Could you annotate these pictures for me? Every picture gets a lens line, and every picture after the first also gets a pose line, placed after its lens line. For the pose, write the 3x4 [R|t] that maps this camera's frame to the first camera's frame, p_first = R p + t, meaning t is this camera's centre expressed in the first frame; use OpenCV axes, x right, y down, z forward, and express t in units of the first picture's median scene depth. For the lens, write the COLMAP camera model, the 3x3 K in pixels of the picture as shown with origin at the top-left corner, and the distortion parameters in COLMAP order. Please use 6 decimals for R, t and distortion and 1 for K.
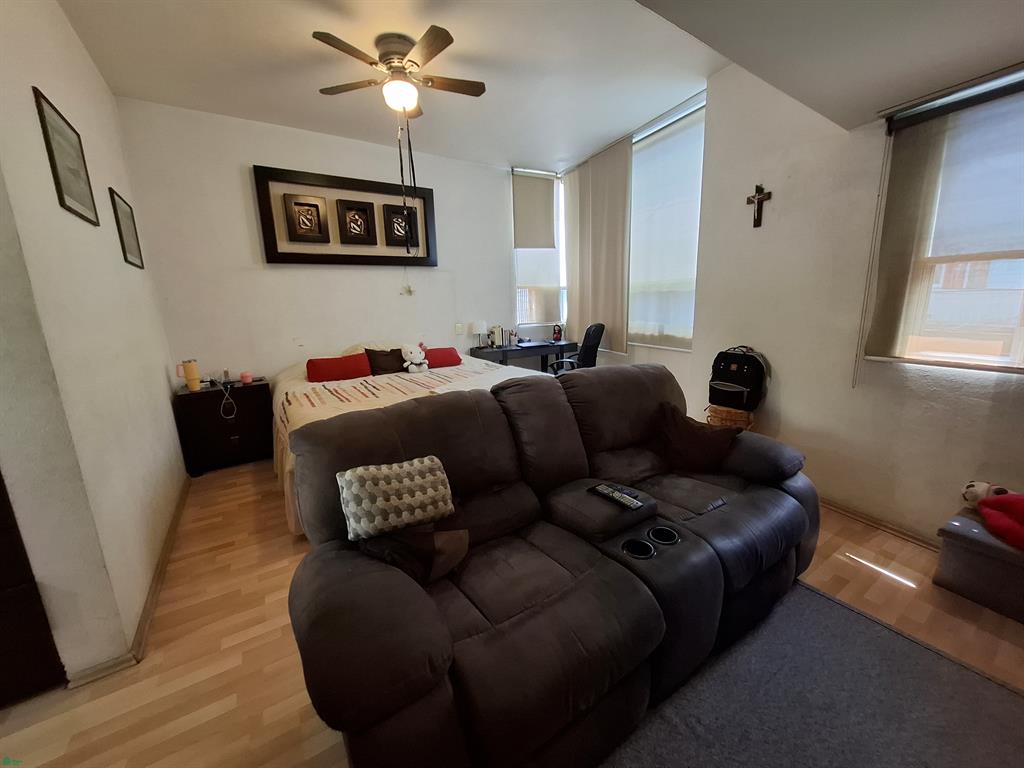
lens RADIAL K [[407.6, 0, 513.8], [0, 407.6, 382.6], [0, 0, 1]] dist [-0.001199, -0.000059]
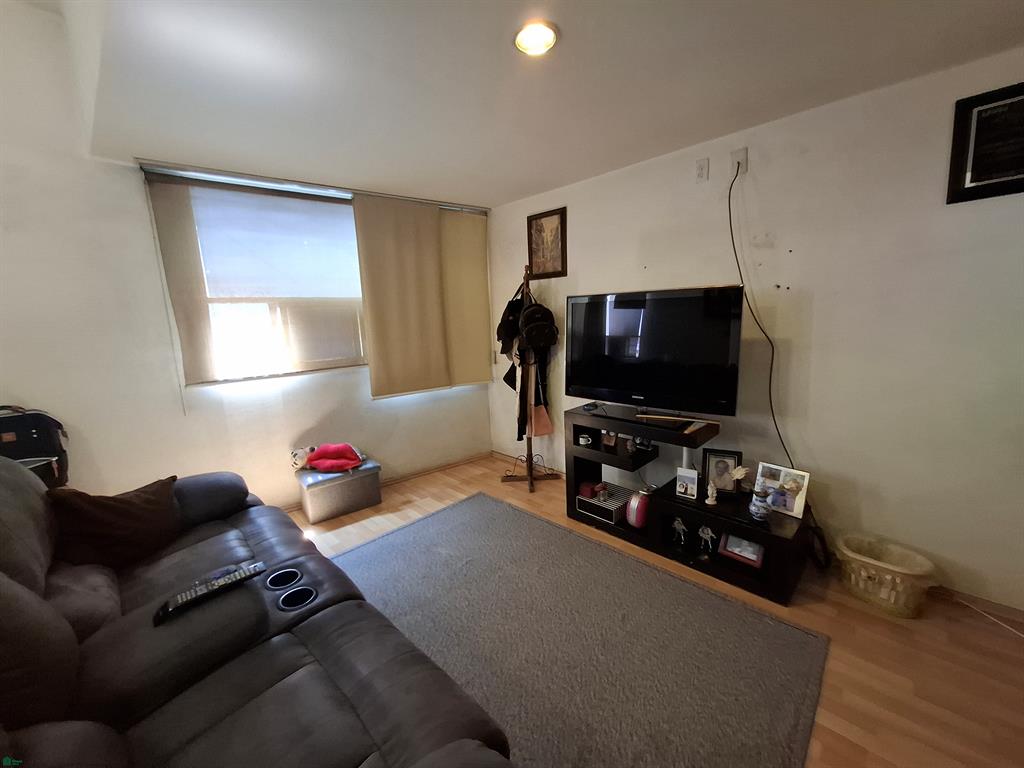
lens RADIAL K [[412.1, 0, 513.0], [0, 412.1, 382.4], [0, 0, 1]] dist [-0.000871, 0.000488]
pose [[-0.168711, -0.133877, 0.976531, -0.206024], [0.242916, 0.954527, 0.172828, -0.029410], [-0.955264, 0.266373, -0.128519, 0.184062]]
